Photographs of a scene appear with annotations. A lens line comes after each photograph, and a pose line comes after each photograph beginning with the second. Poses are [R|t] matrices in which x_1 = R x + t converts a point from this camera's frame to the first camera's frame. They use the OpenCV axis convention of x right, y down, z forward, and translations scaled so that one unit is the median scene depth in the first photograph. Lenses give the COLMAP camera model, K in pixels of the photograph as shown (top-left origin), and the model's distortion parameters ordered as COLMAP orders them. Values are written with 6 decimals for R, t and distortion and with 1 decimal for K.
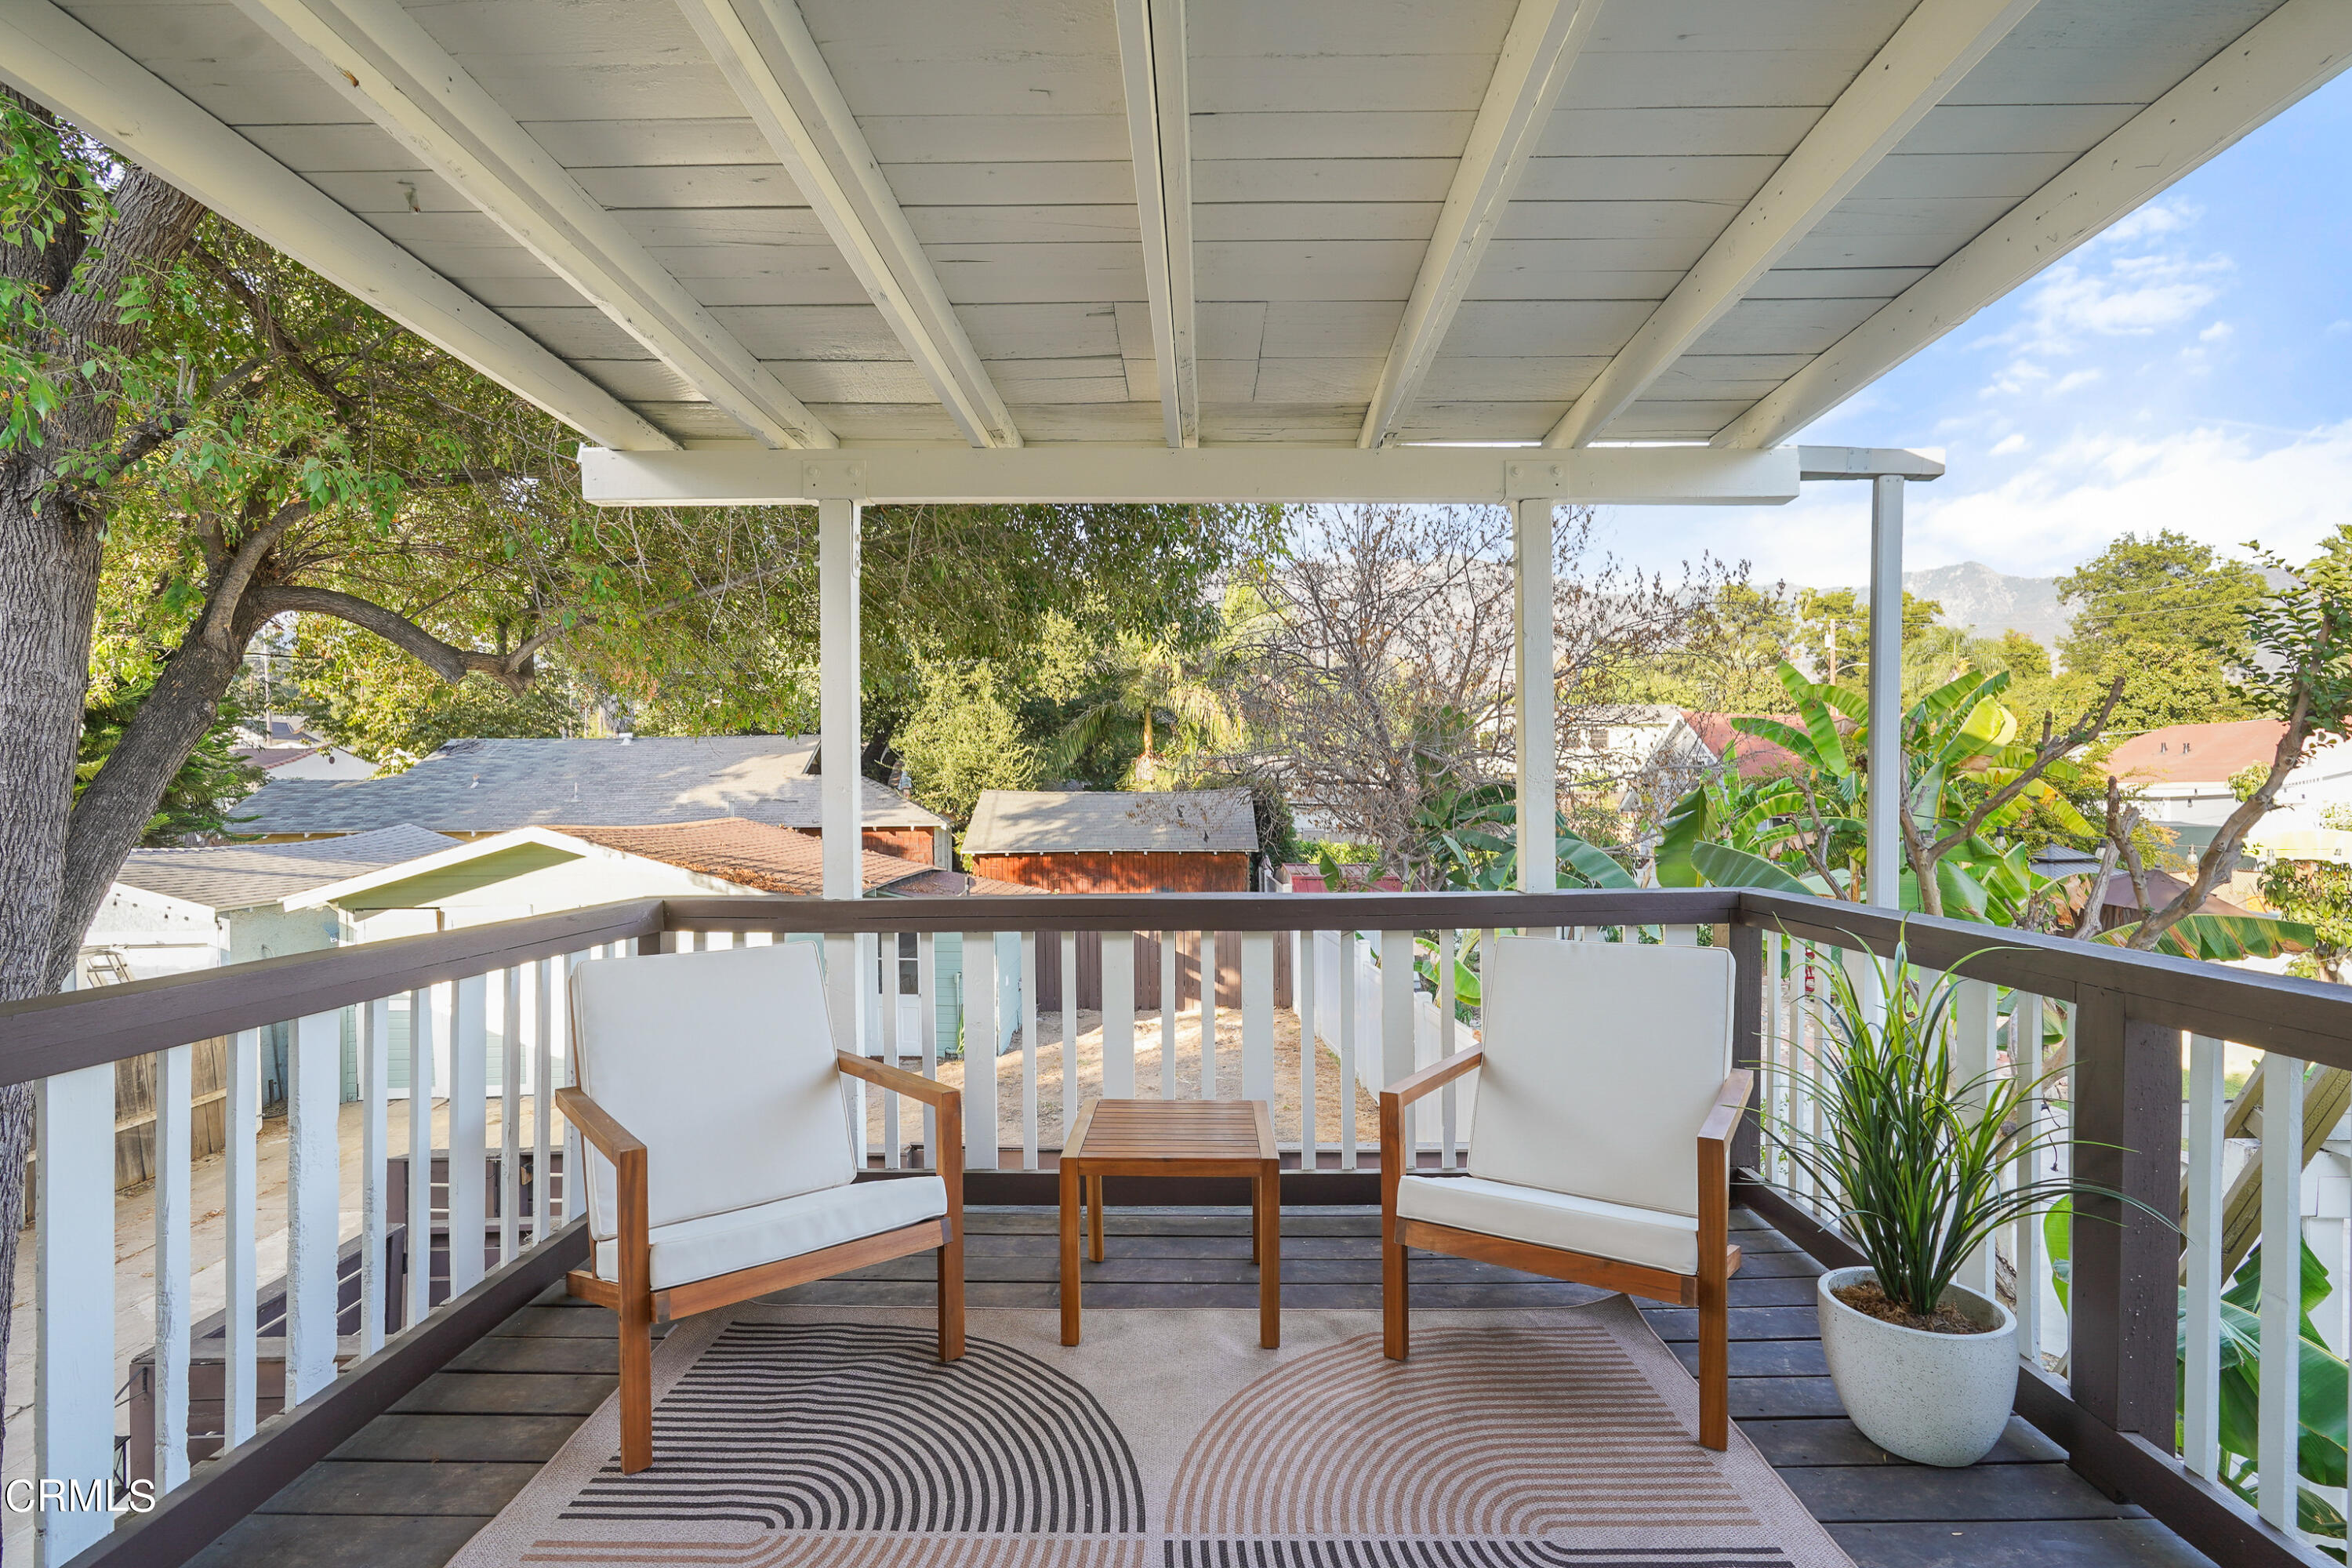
lens RADIAL K [[1068.0, 0, 1188.7], [0, 1068.0, 800.1], [0, 0, 1]] dist [0.000715, -0.000640]
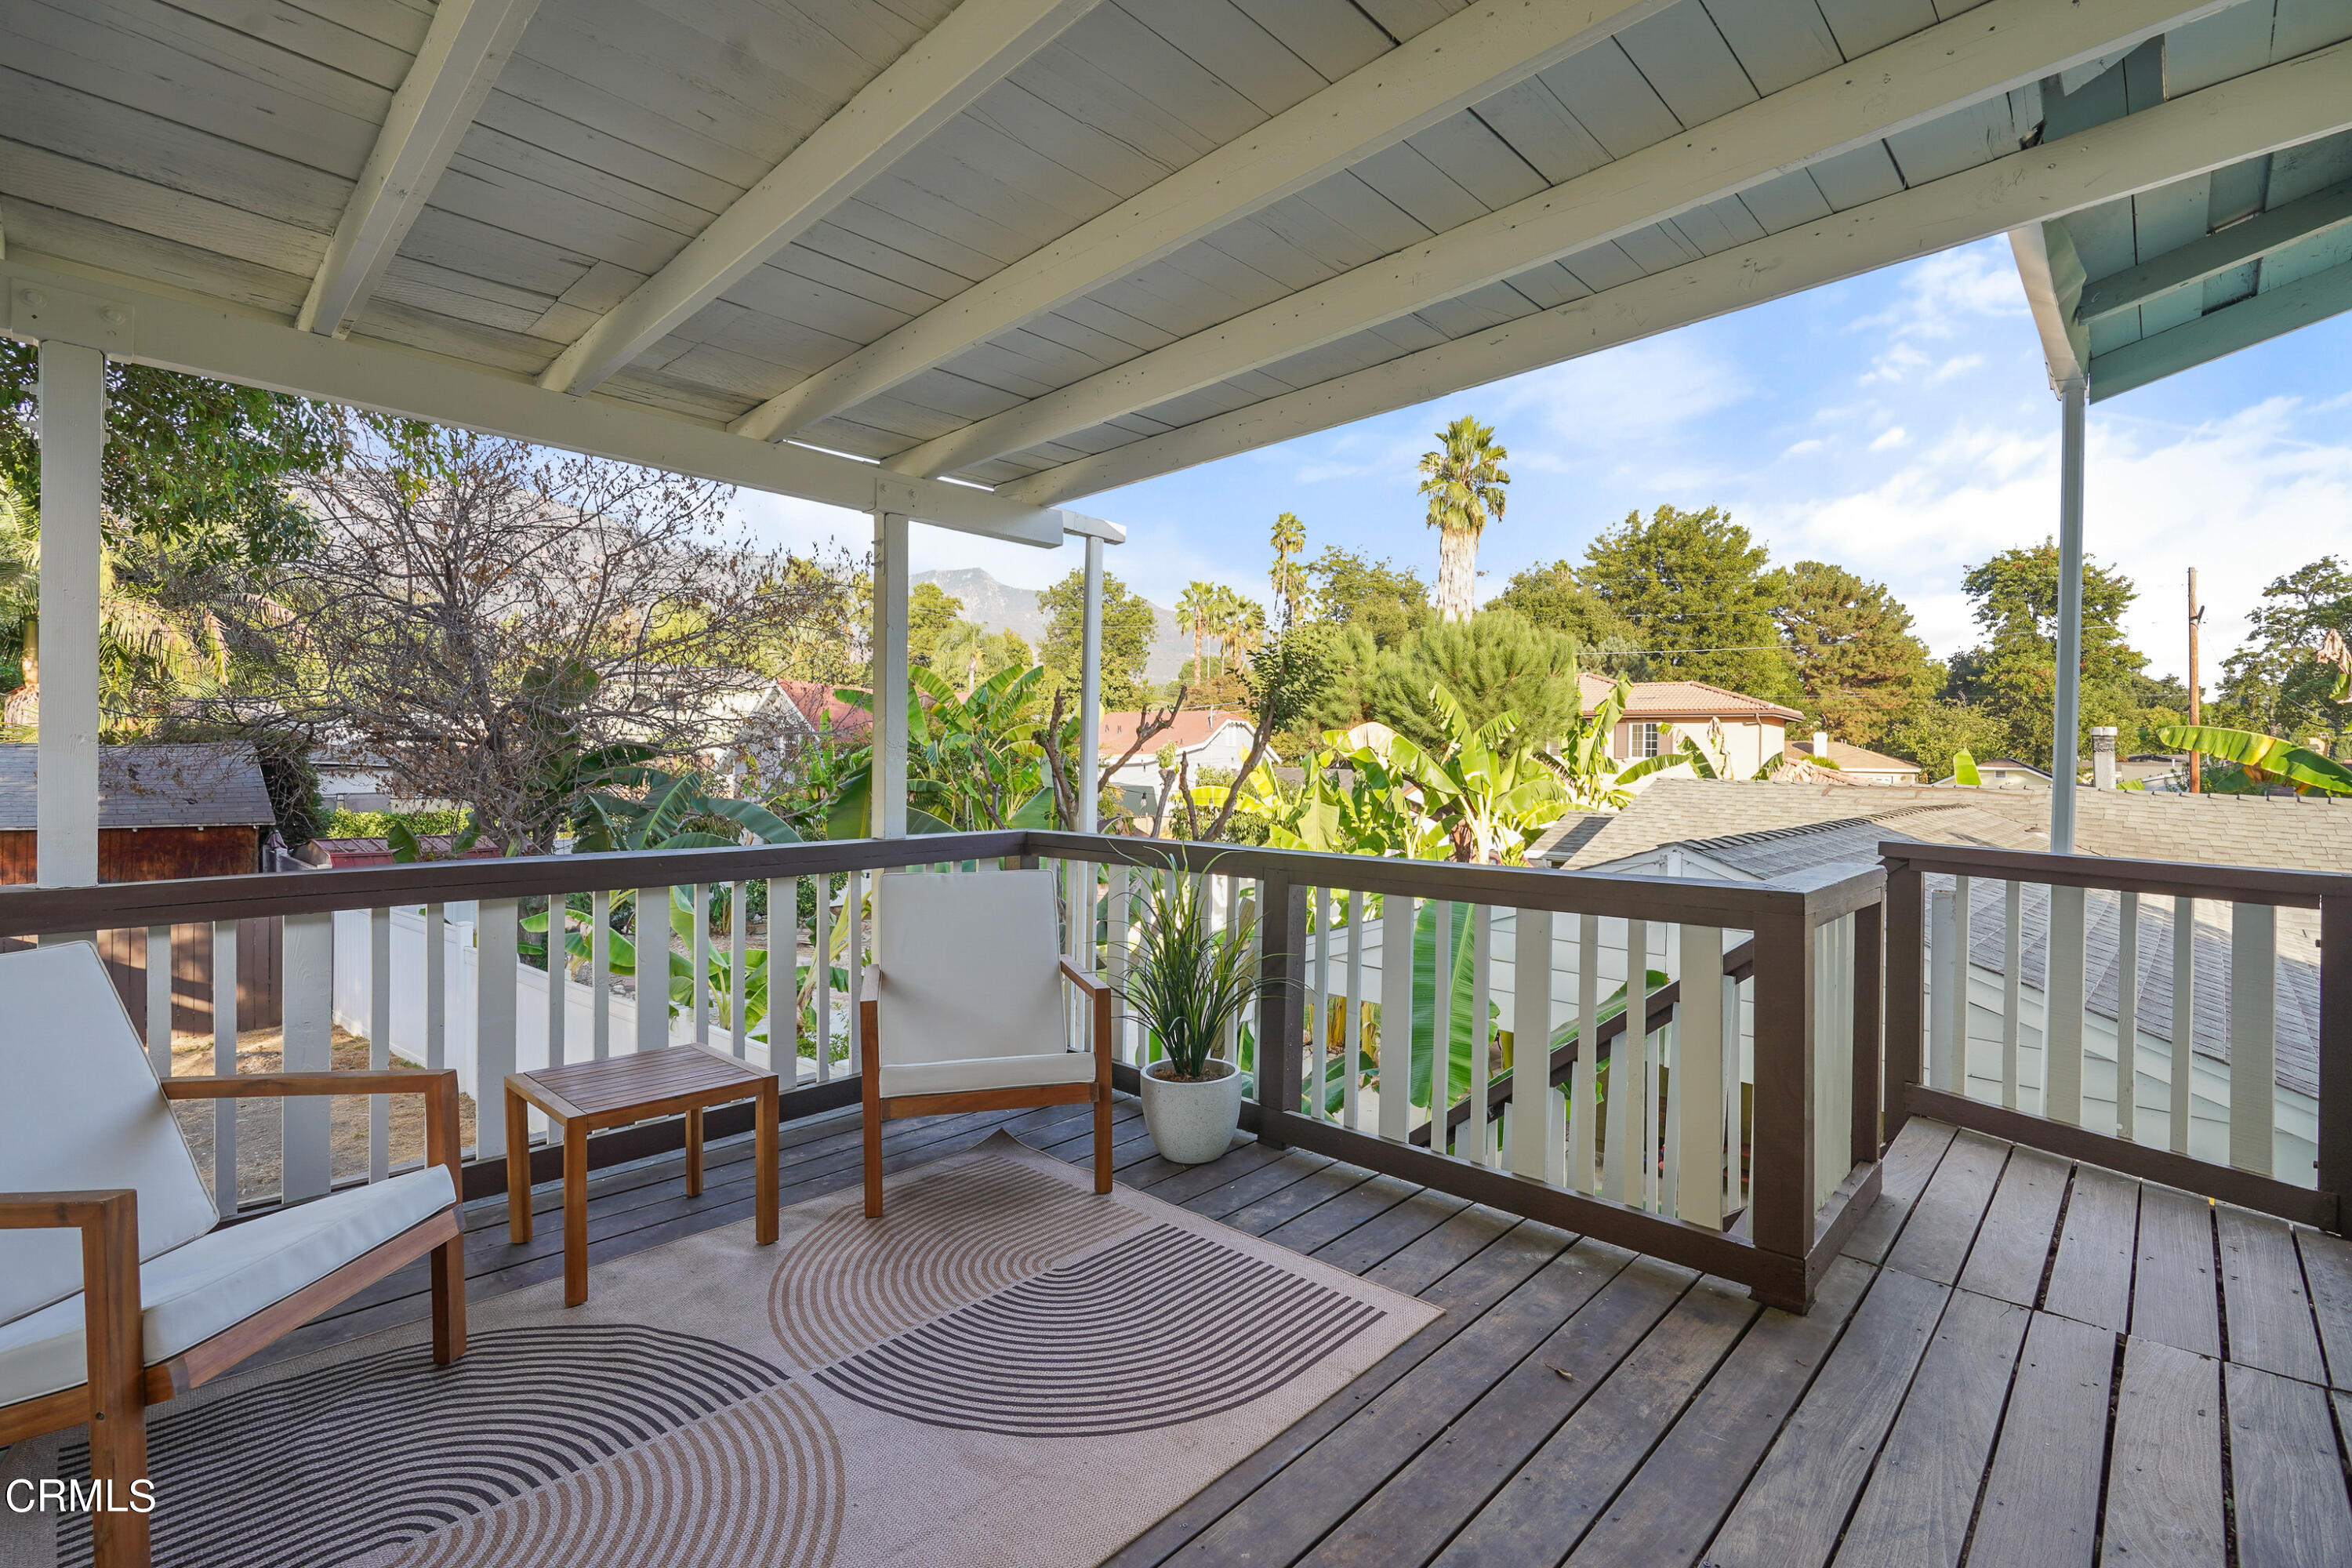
lens RADIAL K [[1068.0, 0, 1170.8], [0, 1068.0, 780.4], [0, 0, 1]] dist [0.000715, -0.000640]
pose [[0.689792, -0.002354, 0.724004, -0.339063], [-0.009699, 0.999875, 0.012492, 0.001213], [-0.723943, -0.015639, 0.689683, -0.063351]]
